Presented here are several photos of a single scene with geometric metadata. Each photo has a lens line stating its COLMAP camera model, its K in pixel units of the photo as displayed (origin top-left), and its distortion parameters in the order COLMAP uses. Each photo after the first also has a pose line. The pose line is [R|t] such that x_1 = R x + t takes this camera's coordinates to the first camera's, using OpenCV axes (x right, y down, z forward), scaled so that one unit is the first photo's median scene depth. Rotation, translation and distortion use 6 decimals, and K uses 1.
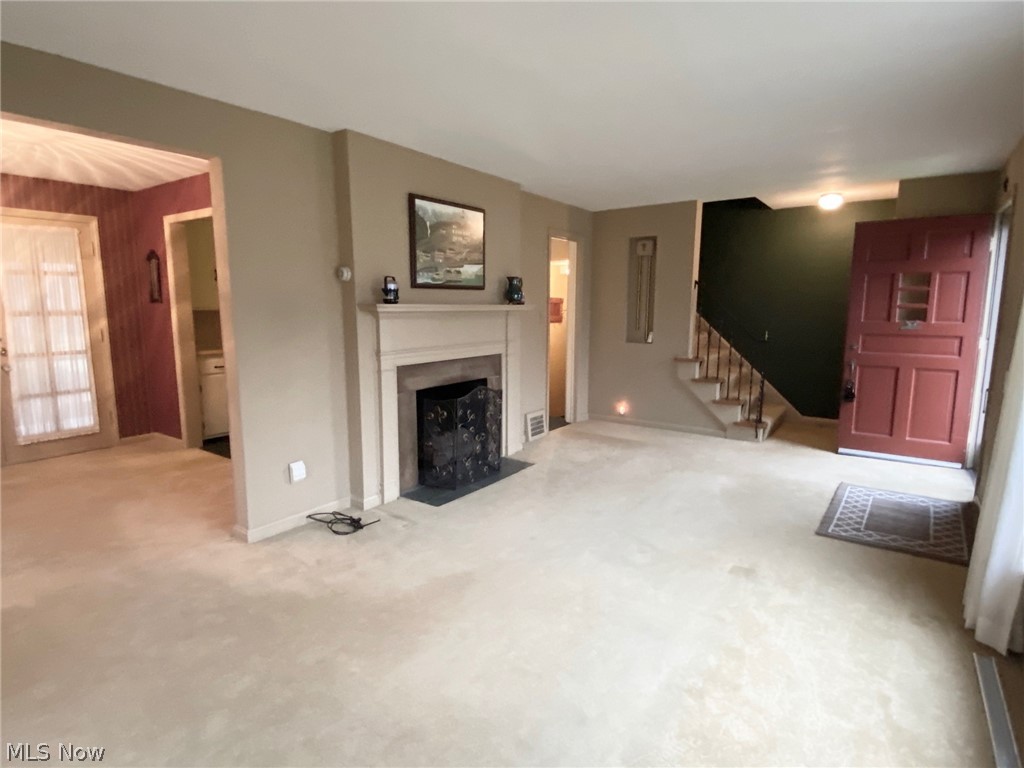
lens RADIAL K [[554.8, 0, 513.9], [0, 554.8, 385.2], [0, 0, 1]] dist [-0.005318, -0.000906]
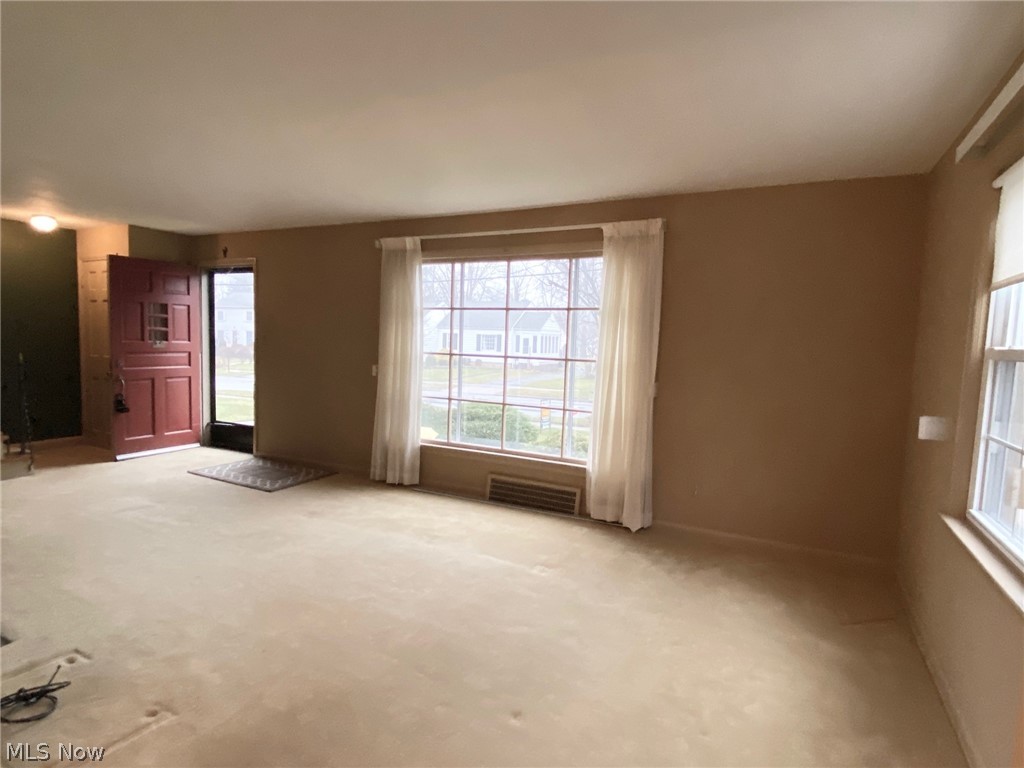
lens RADIAL K [[554.8, 0, 512.5], [0, 554.8, 383.7], [0, 0, 1]] dist [-0.005318, -0.000906]
pose [[-0.138741, -0.091685, 0.986076, -0.661648], [0.115072, 0.987468, 0.108005, -0.063880], [-0.983621, 0.128455, -0.126451, 0.382407]]
